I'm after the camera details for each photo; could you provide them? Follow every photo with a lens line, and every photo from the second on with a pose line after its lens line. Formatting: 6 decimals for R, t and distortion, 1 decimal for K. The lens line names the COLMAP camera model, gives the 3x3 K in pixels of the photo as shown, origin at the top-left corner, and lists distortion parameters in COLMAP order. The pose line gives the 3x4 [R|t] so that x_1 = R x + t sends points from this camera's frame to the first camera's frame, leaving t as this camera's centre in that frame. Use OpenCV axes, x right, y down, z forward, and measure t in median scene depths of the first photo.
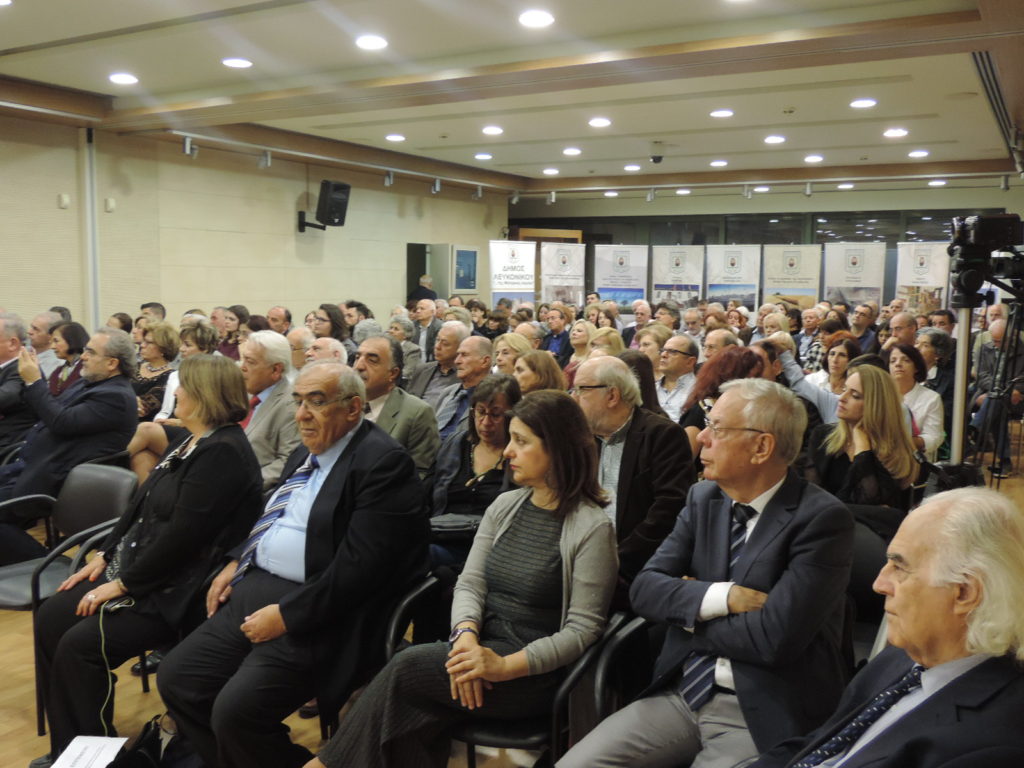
lens RADIAL K [[964.3, 0, 512.0], [0, 964.3, 371.7], [0, 0, 1]] dist [-0.021547, -0.003434]
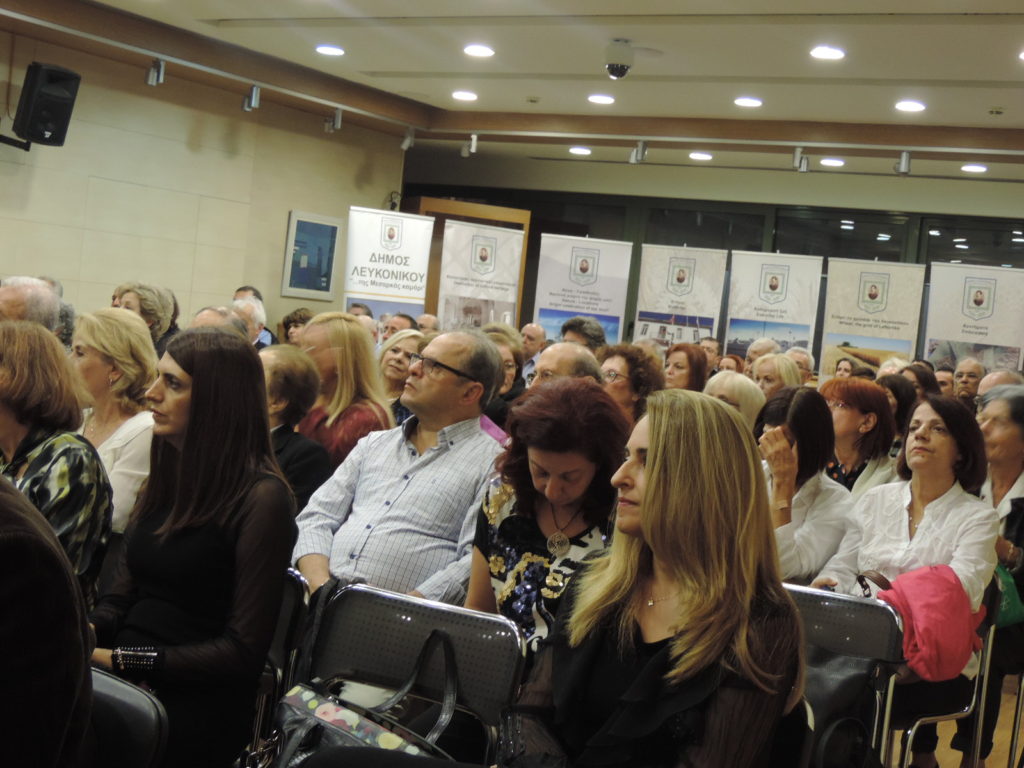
lens RADIAL K [[1502.6, 0, 527.7], [0, 1502.6, 338.0], [0, 0, 1]] dist [-0.085730, 0.002760]
pose [[0.995862, 0.090487, 0.008477, 0.097553], [-0.089486, 0.992565, -0.082501, 0.005965], [-0.015880, 0.081401, 0.996555, 0.145938]]
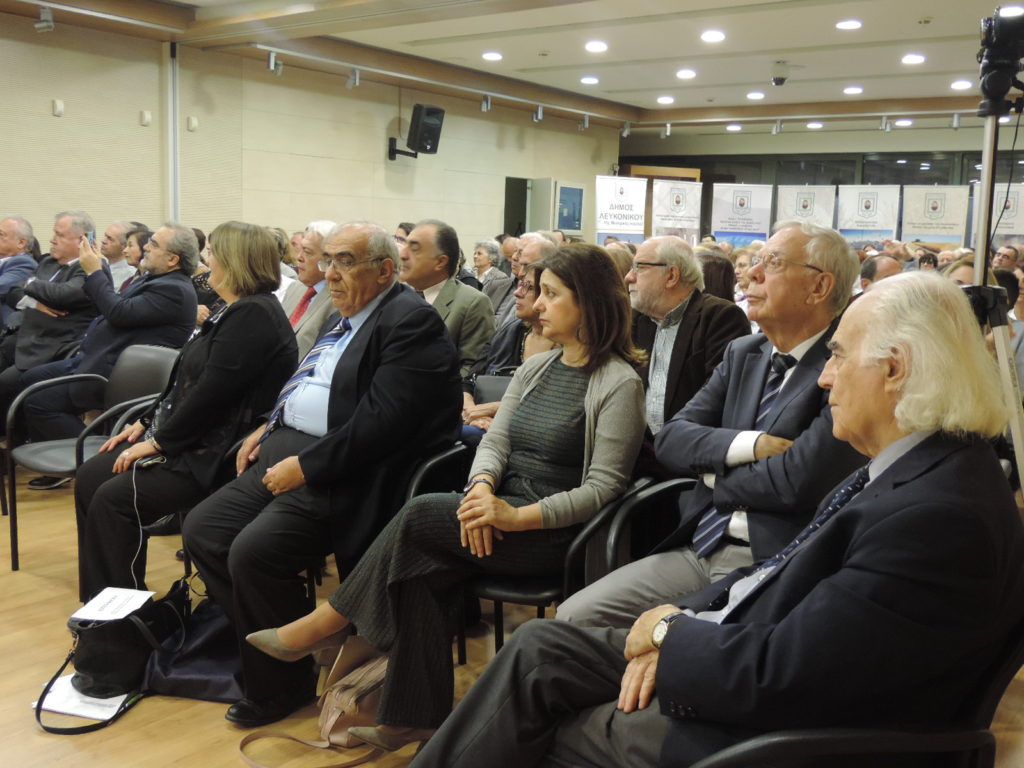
lens RADIAL K [[1051.7, 0, 512.0], [0, 1051.7, 384.0], [0, 0, 1]] dist [-0.049879, 0.020678]
pose [[0.993027, 0.034897, -0.112604, 0.020214], [-0.030228, 0.998622, 0.042905, 0.025572], [0.113946, -0.039202, 0.992713, -0.008310]]
